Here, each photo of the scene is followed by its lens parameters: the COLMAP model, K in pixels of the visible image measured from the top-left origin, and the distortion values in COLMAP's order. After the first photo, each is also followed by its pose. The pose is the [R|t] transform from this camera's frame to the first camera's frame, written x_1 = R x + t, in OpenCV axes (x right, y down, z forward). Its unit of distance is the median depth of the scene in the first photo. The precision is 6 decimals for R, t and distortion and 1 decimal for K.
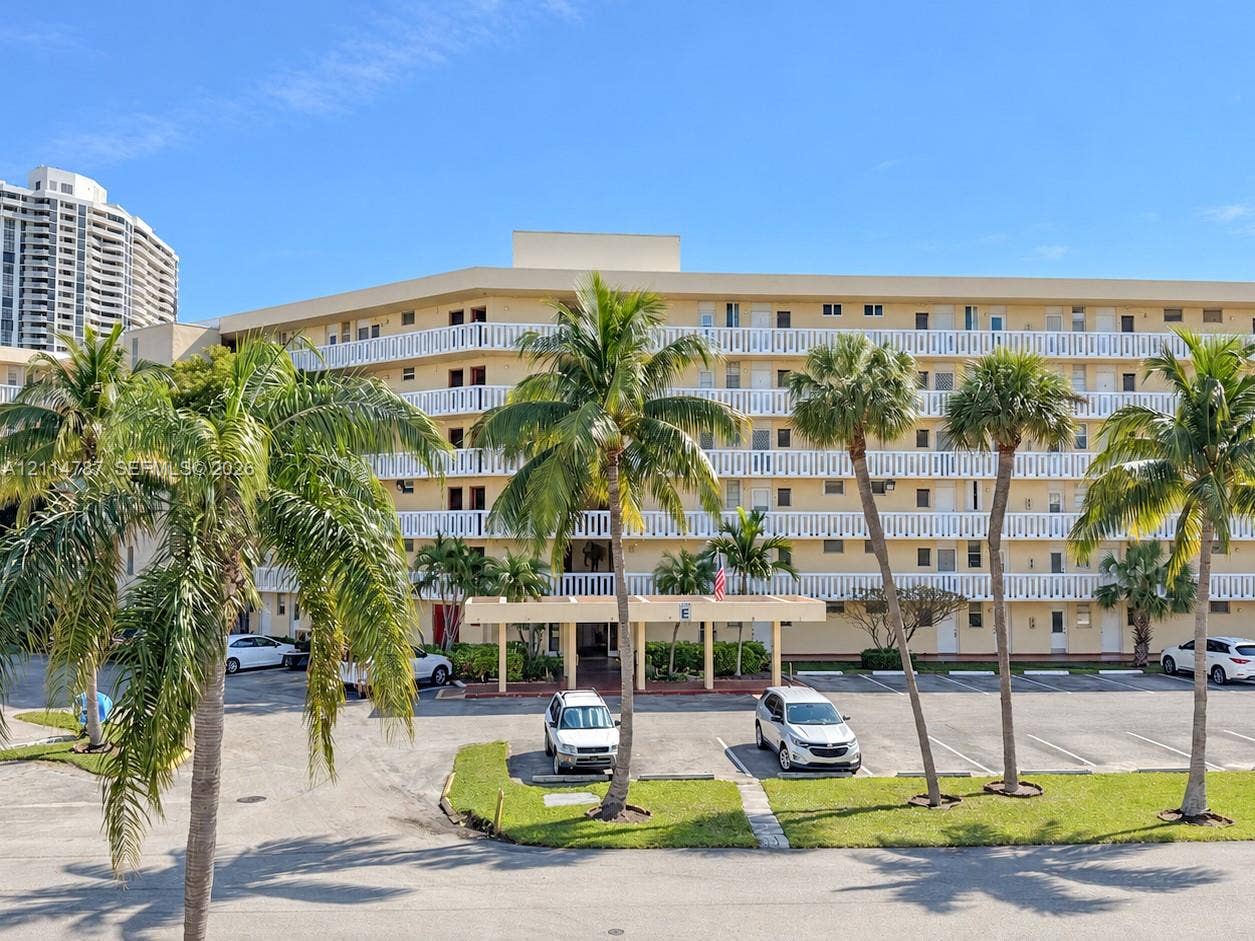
lens RADIAL K [[1156.2, 0, 627.5], [0, 1156.2, 470.5], [0, 0, 1]] dist [0.123830, -0.204921]
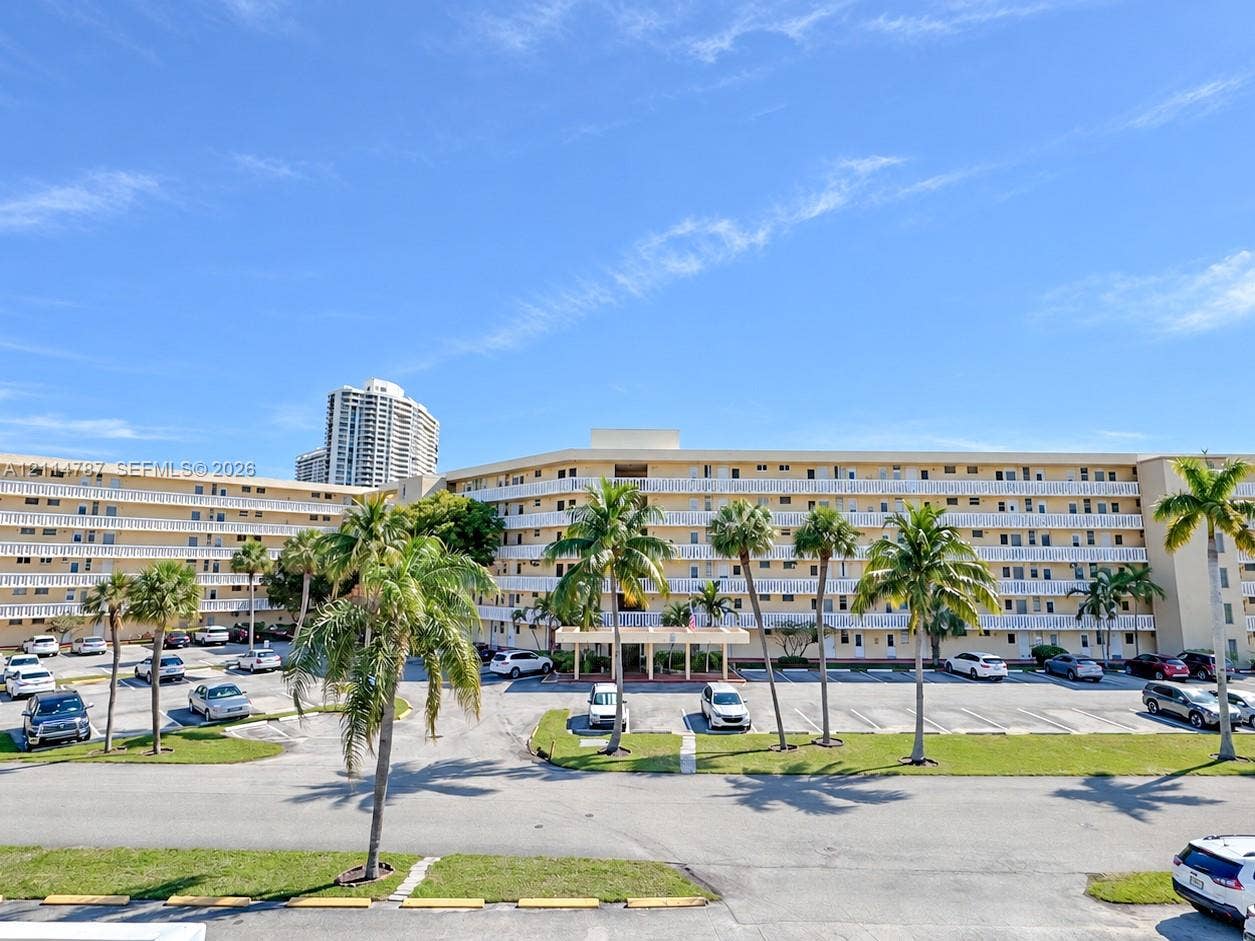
lens RADIAL K [[663.4, 0, 627.5], [0, 663.4, 470.5], [0, 0, 1]] dist [0.000438, 0.000361]
pose [[0.995874, -0.008653, -0.090331, 0.100779], [0.000059, 0.995504, -0.094715, -0.059380], [0.090744, 0.094319, 0.991398, -0.121914]]
